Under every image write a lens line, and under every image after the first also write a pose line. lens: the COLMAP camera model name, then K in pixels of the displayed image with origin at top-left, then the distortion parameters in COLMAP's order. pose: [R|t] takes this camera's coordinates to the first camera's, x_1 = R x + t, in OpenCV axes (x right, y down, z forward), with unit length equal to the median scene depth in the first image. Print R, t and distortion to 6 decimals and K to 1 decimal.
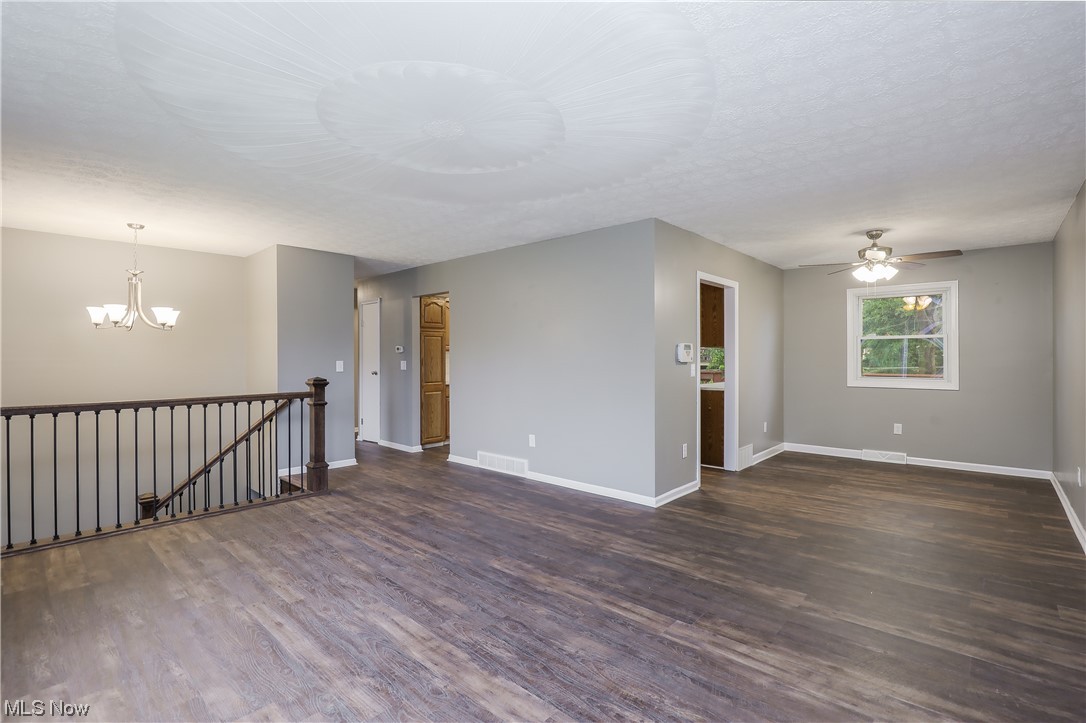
lens RADIAL K [[500.8, 0, 552.4], [0, 500.8, 357.2], [0, 0, 1]] dist [-0.021237, -0.002255]
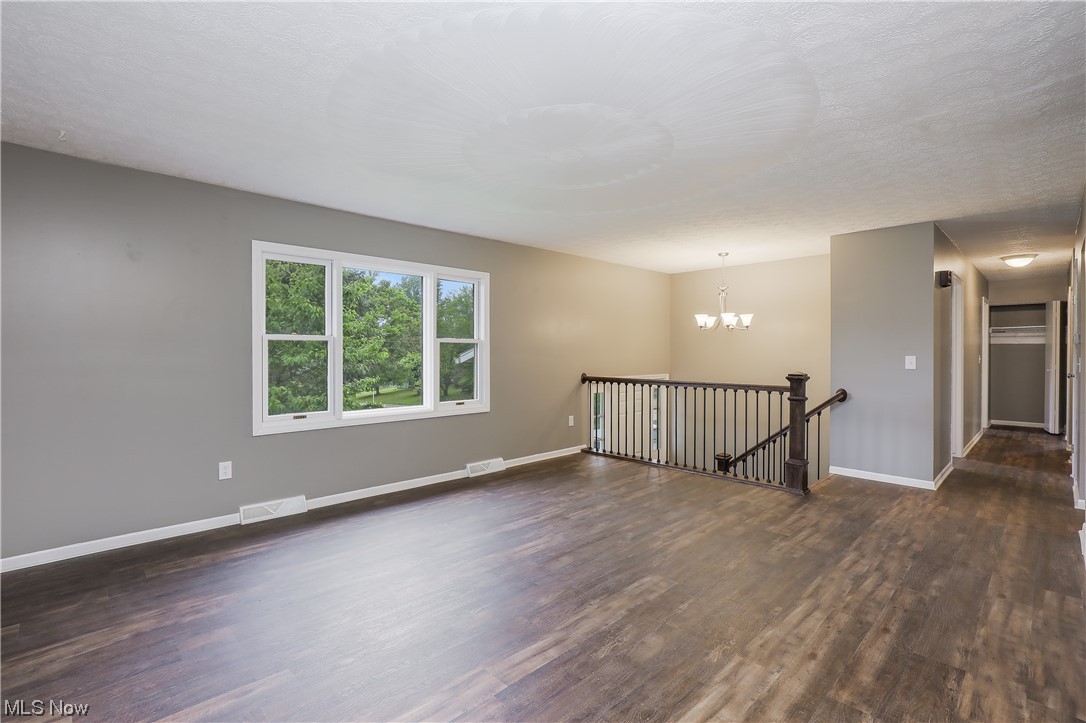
lens RADIAL K [[500.8, 0, 544.4], [0, 500.8, 354.2], [0, 0, 1]] dist [-0.021237, -0.002255]
pose [[-0.075867, 0.007009, -0.997093, 0.788376], [-0.002589, 0.999971, 0.007226, -0.000114], [0.997115, 0.003130, -0.075847, 0.858870]]
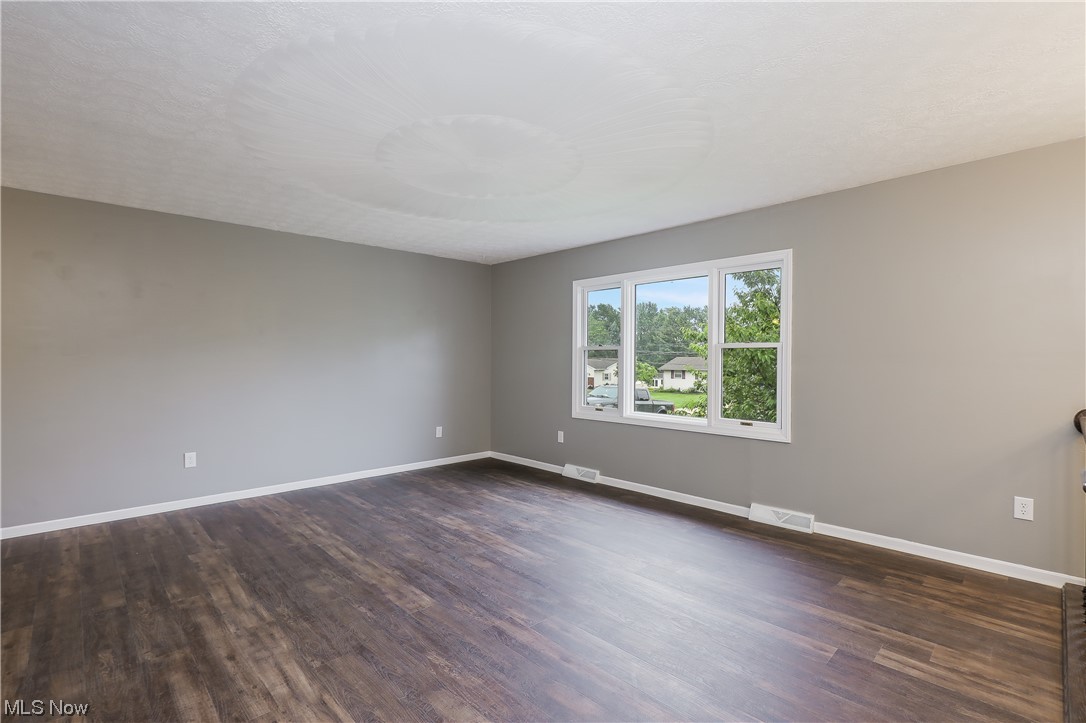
lens RADIAL K [[500.8, 0, 534.8], [0, 500.8, 363.4], [0, 0, 1]] dist [-0.021237, -0.002255]
pose [[-0.995511, -0.000328, 0.094647, -0.372049], [0.000555, 0.999957, 0.009308, 0.001988], [-0.094646, 0.009319, -0.995467, 1.794335]]
